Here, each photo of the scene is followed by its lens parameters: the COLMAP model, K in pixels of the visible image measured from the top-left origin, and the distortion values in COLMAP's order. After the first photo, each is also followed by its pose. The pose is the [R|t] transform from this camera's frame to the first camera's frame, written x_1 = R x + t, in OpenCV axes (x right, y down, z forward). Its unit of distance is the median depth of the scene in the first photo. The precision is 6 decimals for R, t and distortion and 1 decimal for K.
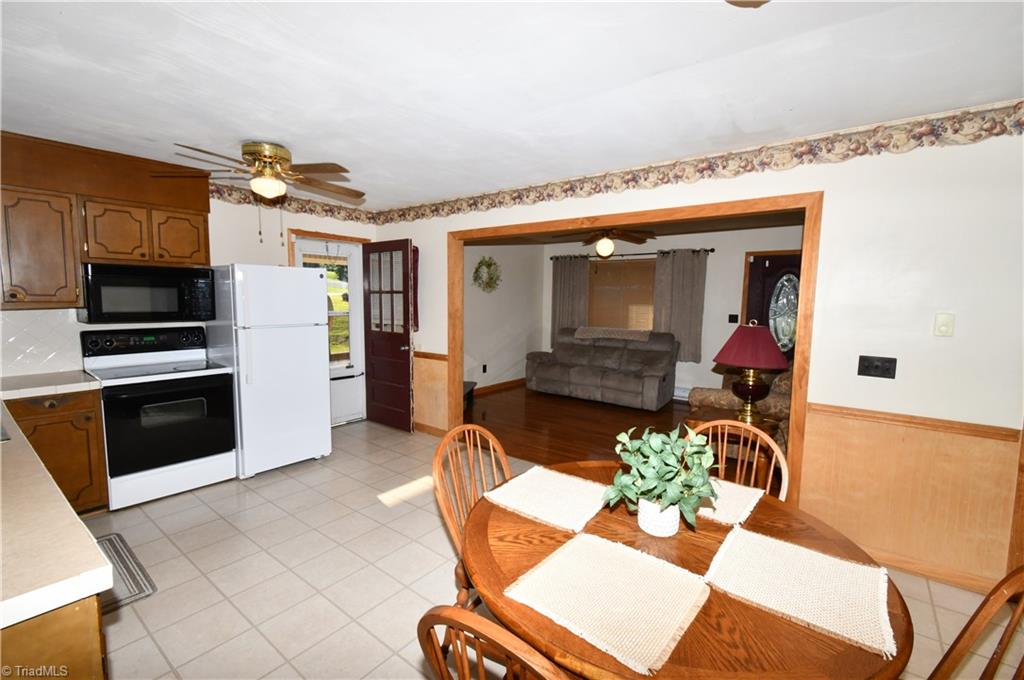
lens RADIAL K [[447.3, 0, 516.6], [0, 447.3, 342.5], [0, 0, 1]] dist [0.004293, -0.001092]
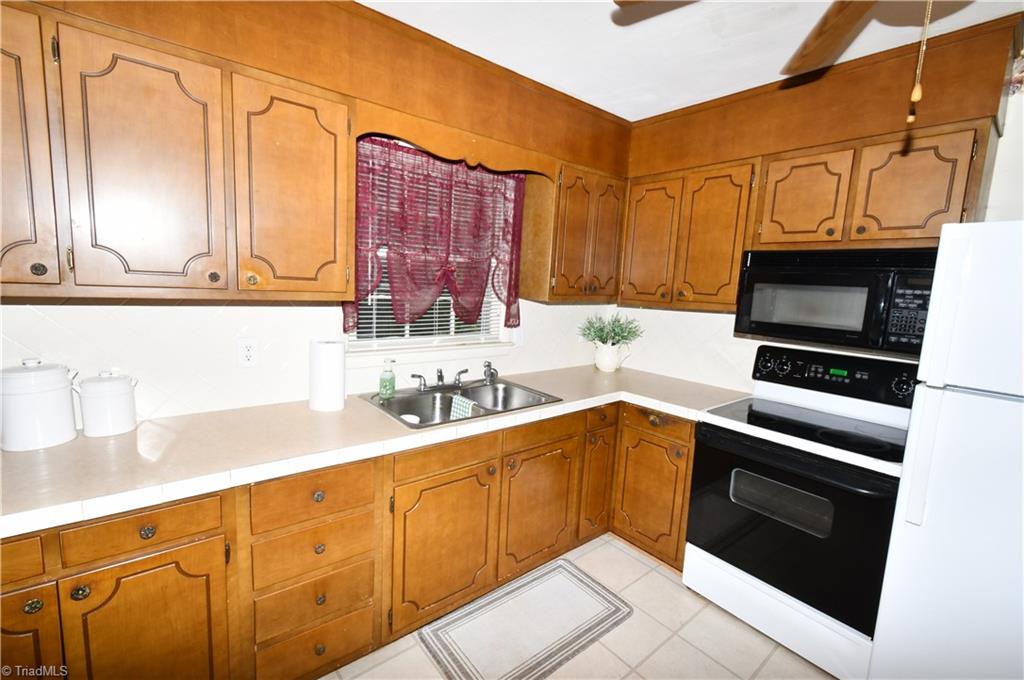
lens RADIAL K [[447.3, 0, 512.0], [0, 447.3, 341.9], [0, 0, 1]] dist [0.004293, -0.001092]
pose [[-0.219145, 0.107891, -0.969709, -0.074974], [-0.151377, 0.978073, 0.143031, -0.036795], [0.963878, 0.178136, -0.198008, 0.369827]]
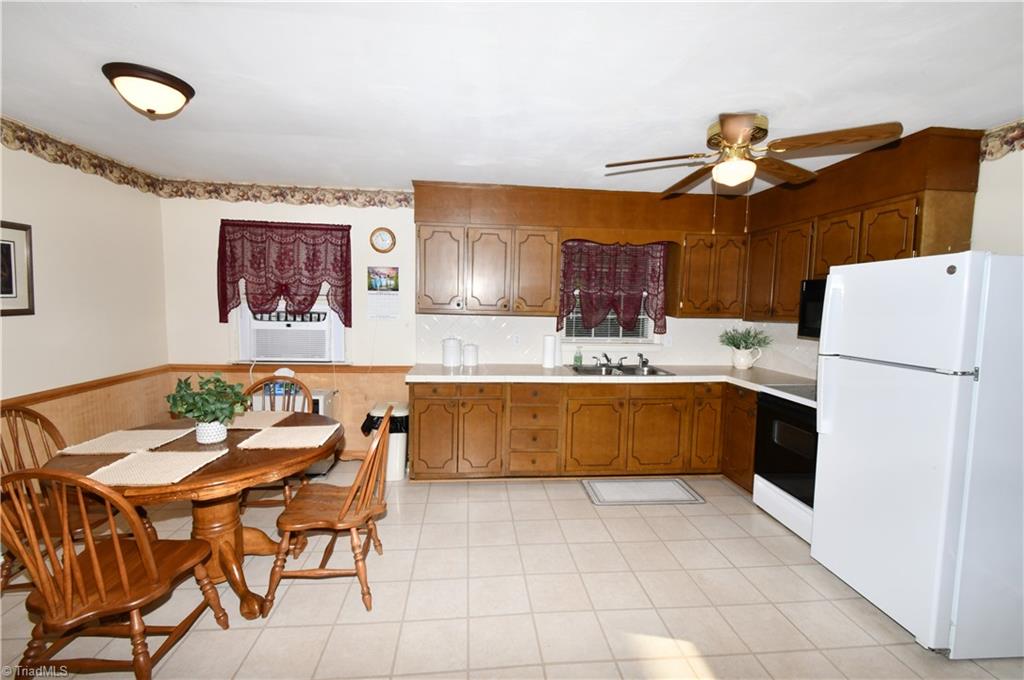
lens RADIAL K [[447.3, 0, 509.0], [0, 447.3, 336.4], [0, 0, 1]] dist [0.004293, -0.001092]
pose [[-0.733523, 0.024316, -0.679230, 0.129545], [-0.099762, 0.984684, 0.142987, -0.058820], [0.672303, 0.172645, -0.719862, 0.605120]]
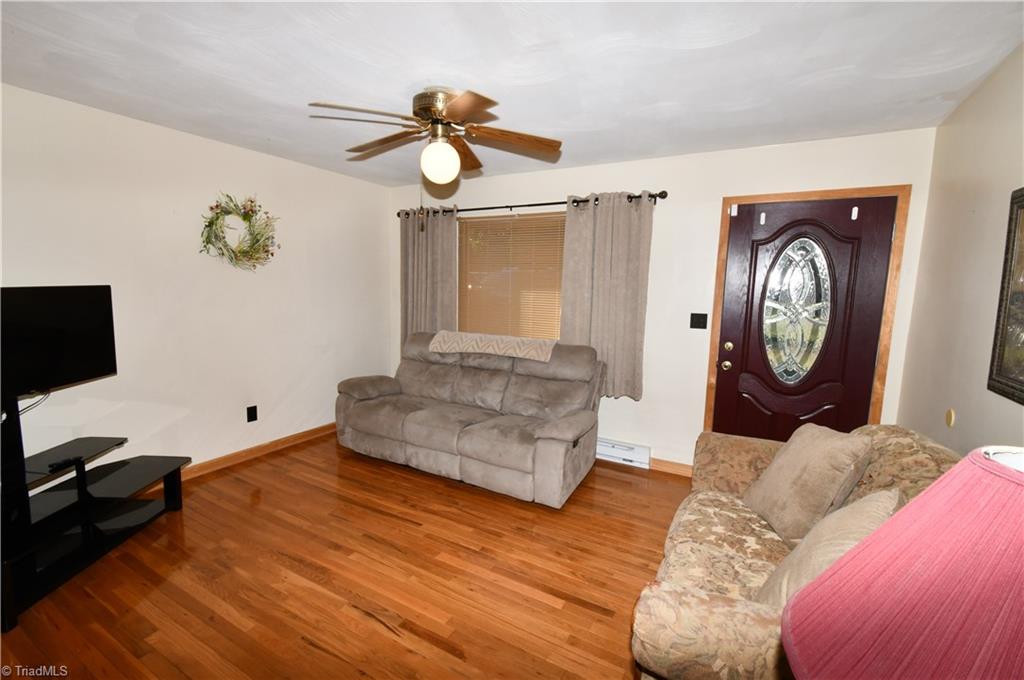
lens RADIAL K [[447.3, 0, 511.3], [0, 447.3, 341.2], [0, 0, 1]] dist [0.004293, -0.001092]
pose [[0.990575, -0.010431, 0.136572, 0.170627], [0.006020, 0.999448, 0.032670, -0.045092], [-0.136837, -0.031540, 0.990091, 0.460795]]
